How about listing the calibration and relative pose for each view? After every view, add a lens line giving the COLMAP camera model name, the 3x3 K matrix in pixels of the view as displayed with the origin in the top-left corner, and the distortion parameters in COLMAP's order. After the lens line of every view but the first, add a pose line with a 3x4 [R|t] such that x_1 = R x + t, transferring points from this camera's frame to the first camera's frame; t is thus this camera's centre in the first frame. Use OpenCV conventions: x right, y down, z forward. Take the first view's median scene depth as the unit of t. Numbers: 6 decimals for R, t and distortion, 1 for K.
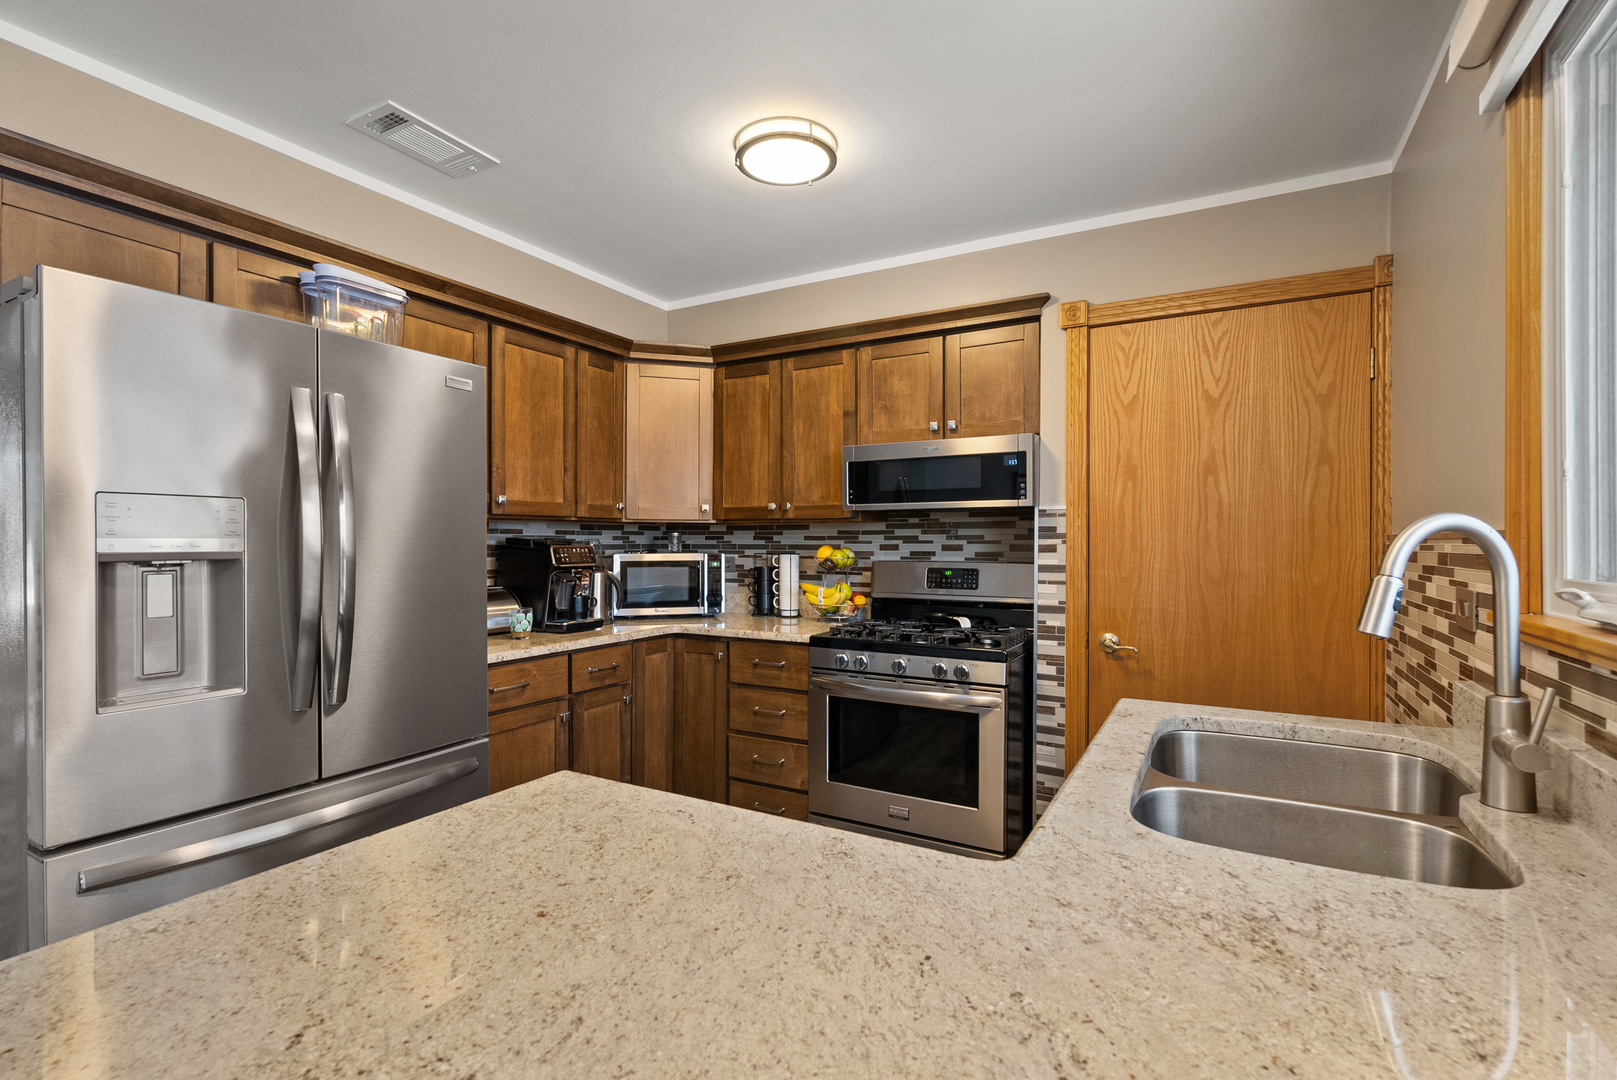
lens RADIAL K [[725.8, 0, 808.5], [0, 725.8, 547.1], [0, 0, 1]] dist [-0.001634, -0.000113]
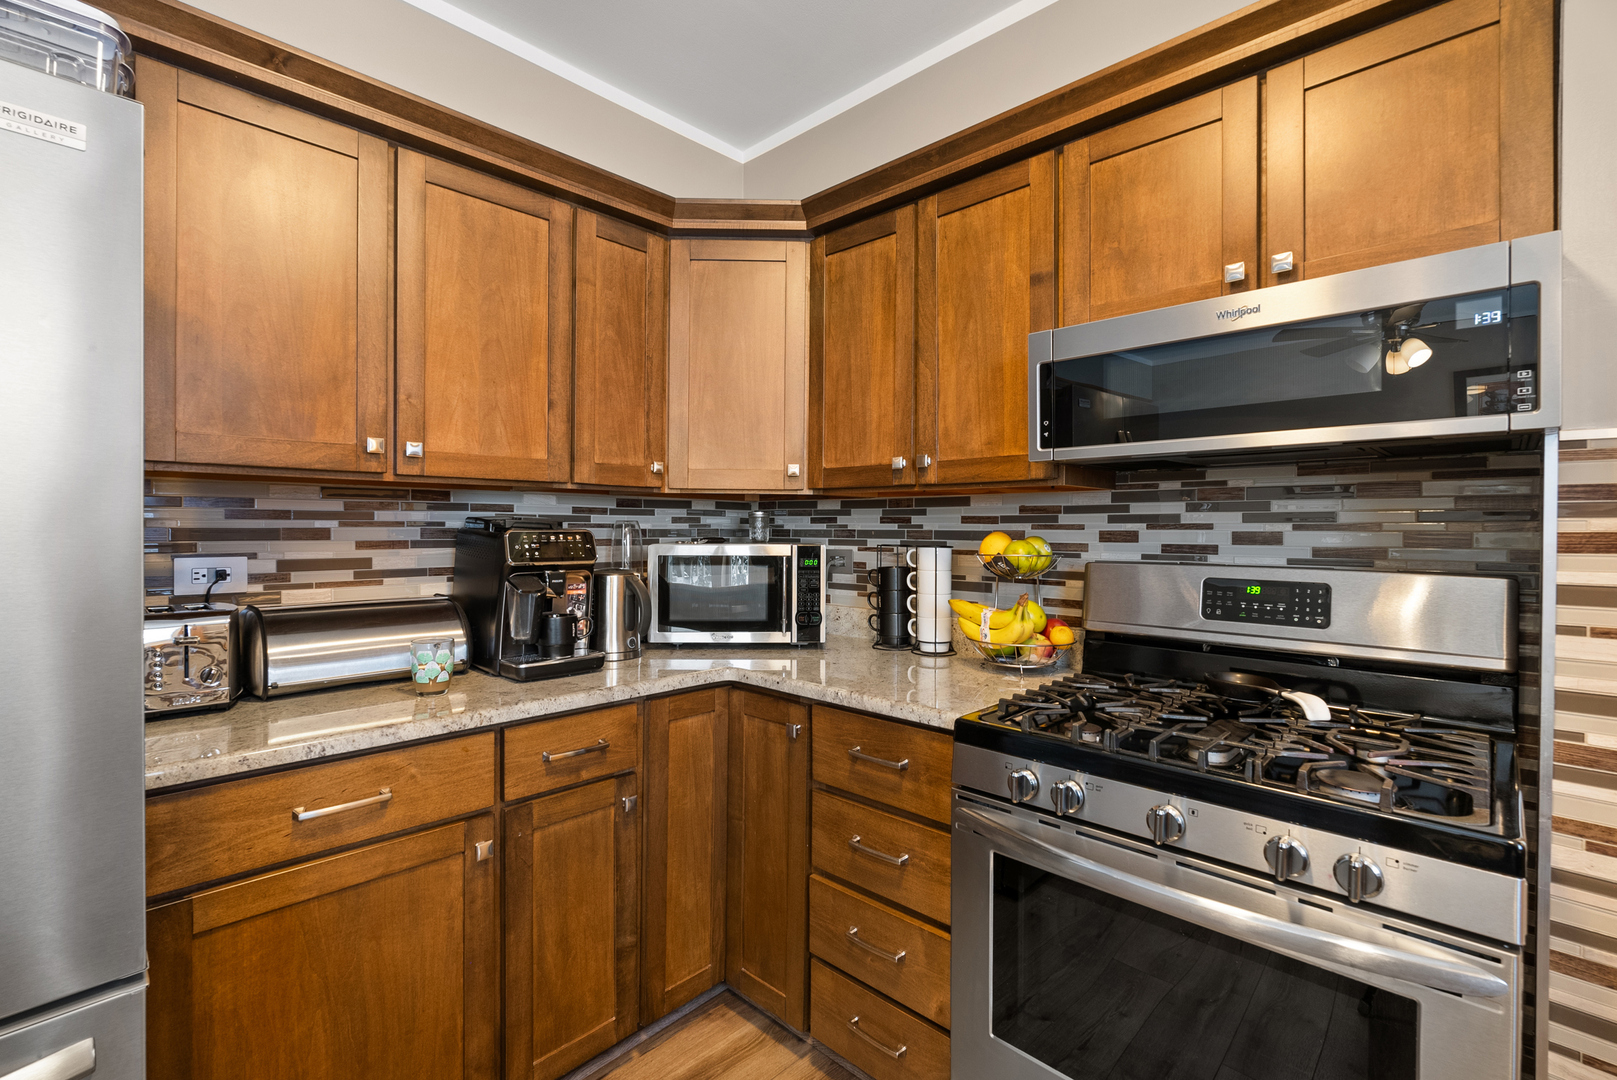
lens RADIAL K [[724.5, 0, 812.0], [0, 724.5, 529.1], [0, 0, 1]] dist [-0.001261, -0.000078]
pose [[0.969230, 0.004296, -0.246119, 0.023889], [-0.006215, 0.999956, -0.007021, 0.000081], [0.246078, 0.008335, 0.969214, 0.439192]]
